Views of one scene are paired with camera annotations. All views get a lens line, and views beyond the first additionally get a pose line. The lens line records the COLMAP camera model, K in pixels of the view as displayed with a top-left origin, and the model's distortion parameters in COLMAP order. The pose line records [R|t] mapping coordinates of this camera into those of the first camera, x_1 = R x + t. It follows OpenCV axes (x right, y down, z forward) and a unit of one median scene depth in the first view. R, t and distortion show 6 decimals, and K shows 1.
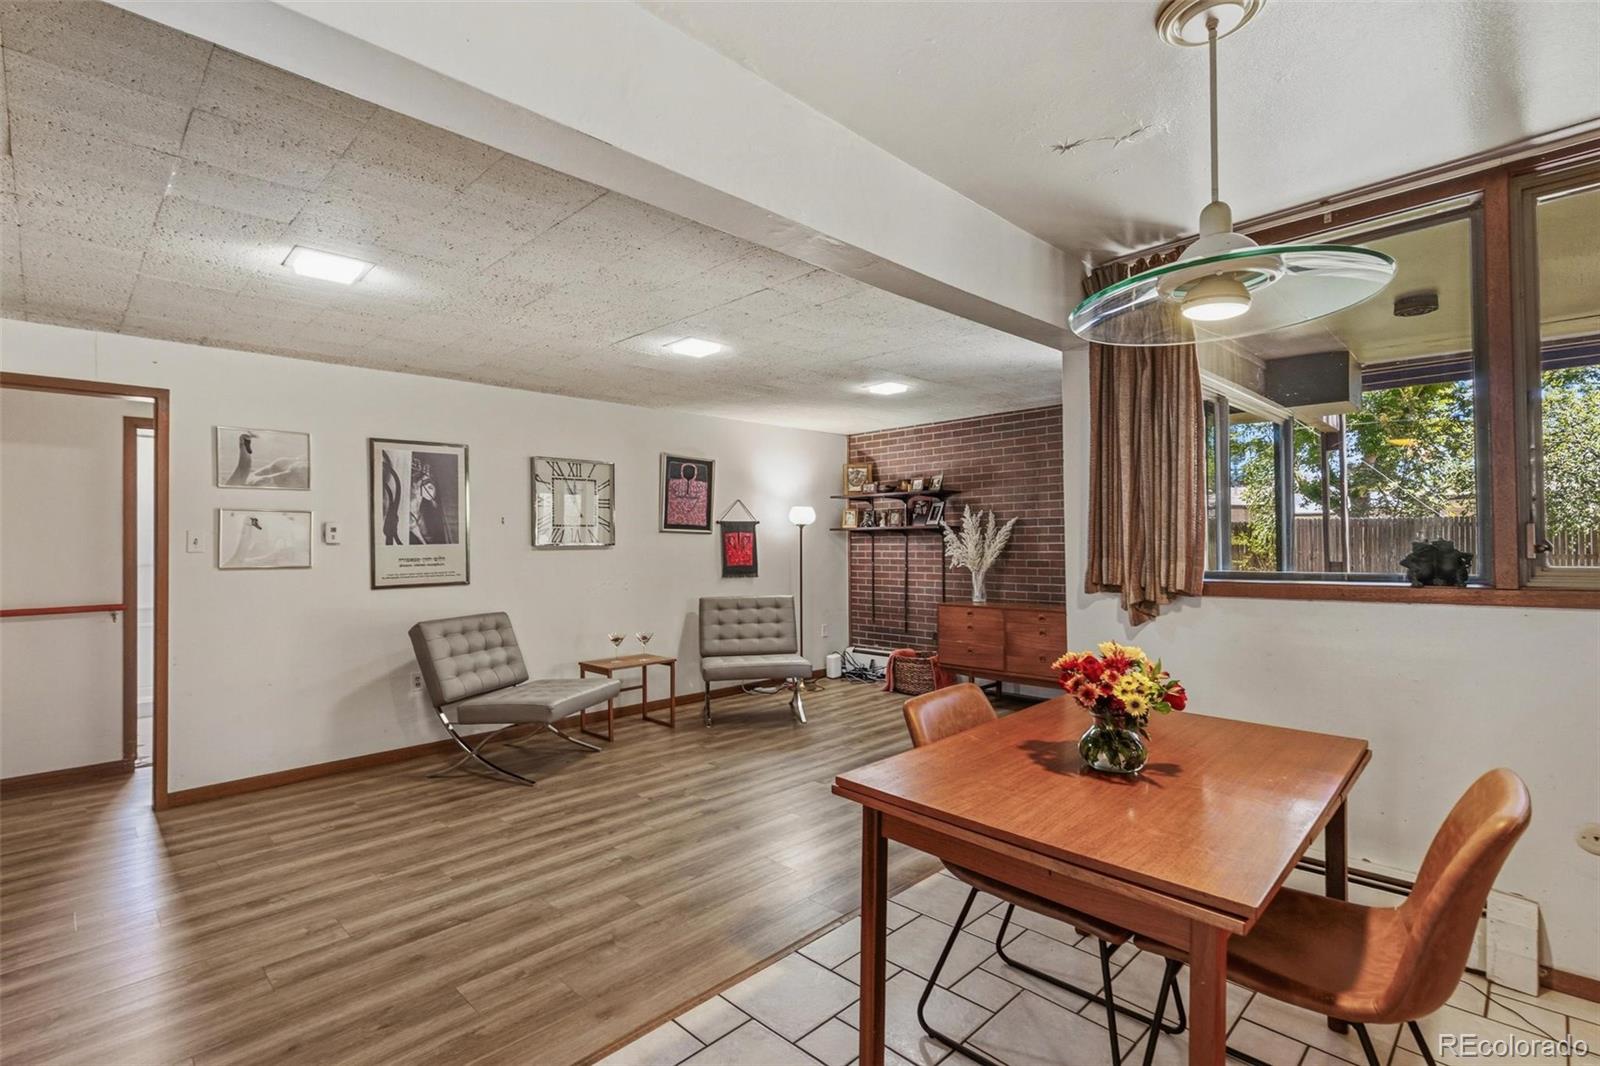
lens RADIAL K [[773.6, 0, 817.2], [0, 773.6, 537.7], [0, 0, 1]] dist [0.006674, -0.001052]
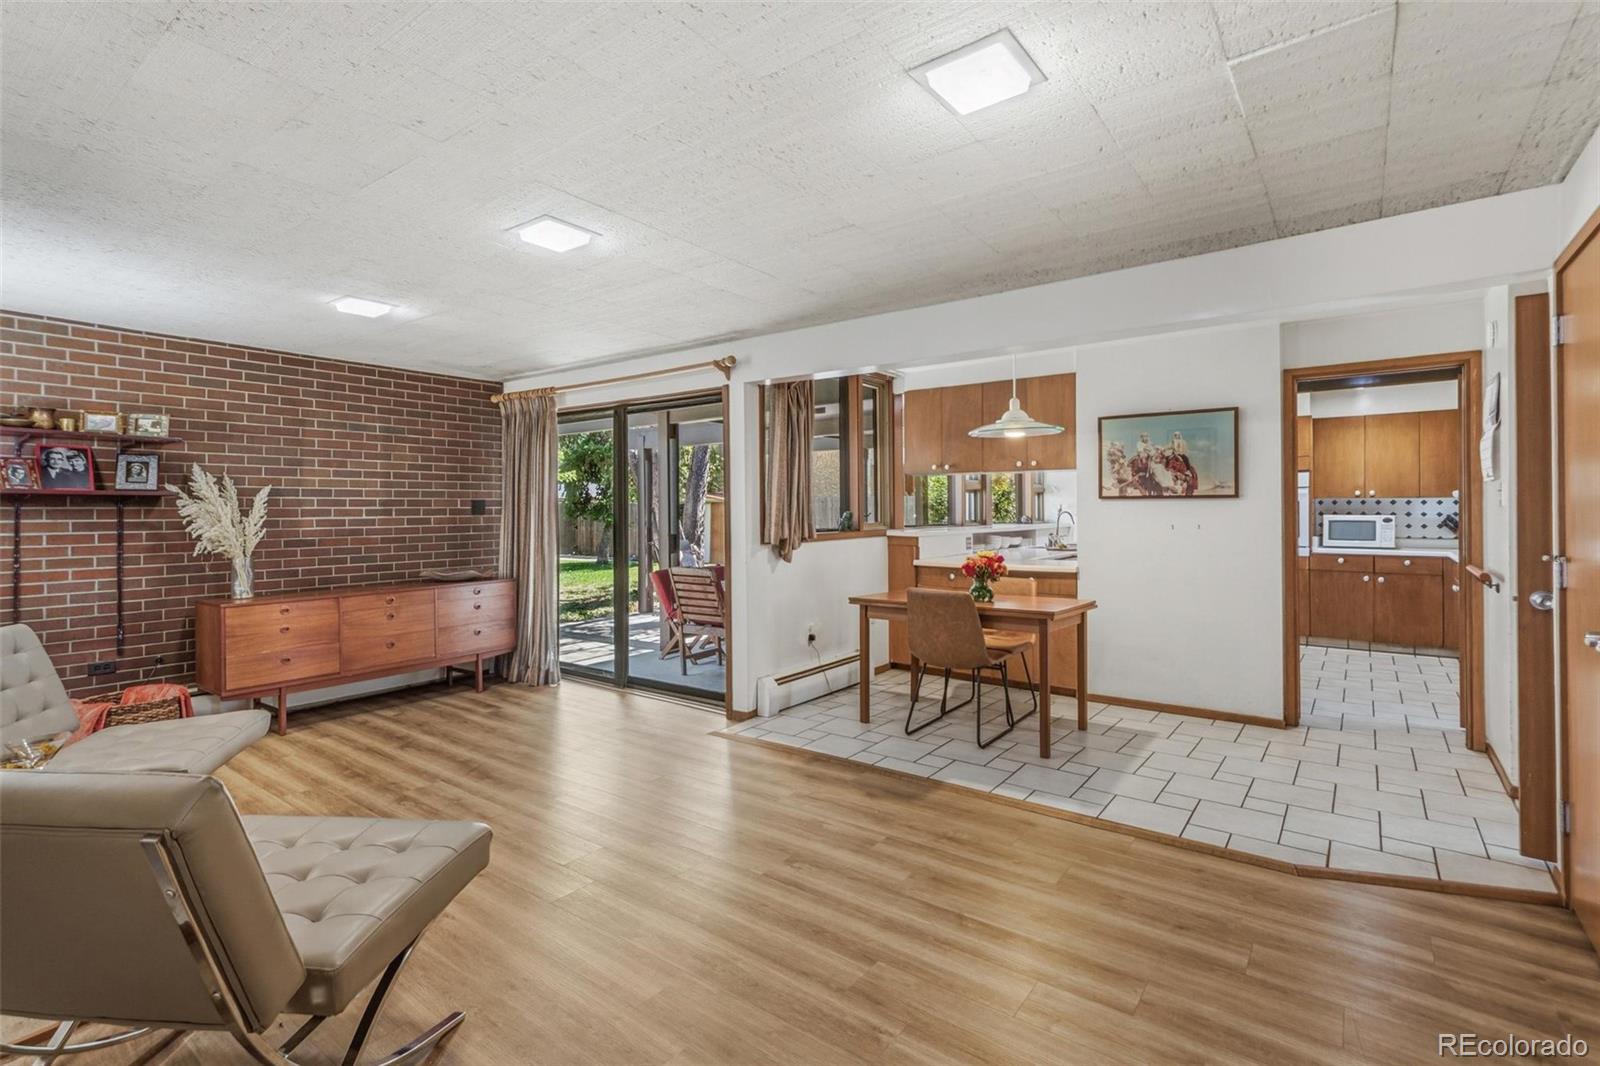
lens RADIAL K [[773.6, 0, 788.9], [0, 773.6, 517.2], [0, 0, 1]] dist [0.006674, -0.001052]
pose [[-0.149934, 0.003467, 0.988690, -1.112793], [0.008079, 0.999965, -0.002282, 0.022195], [-0.988663, 0.007645, -0.149956, 1.121500]]
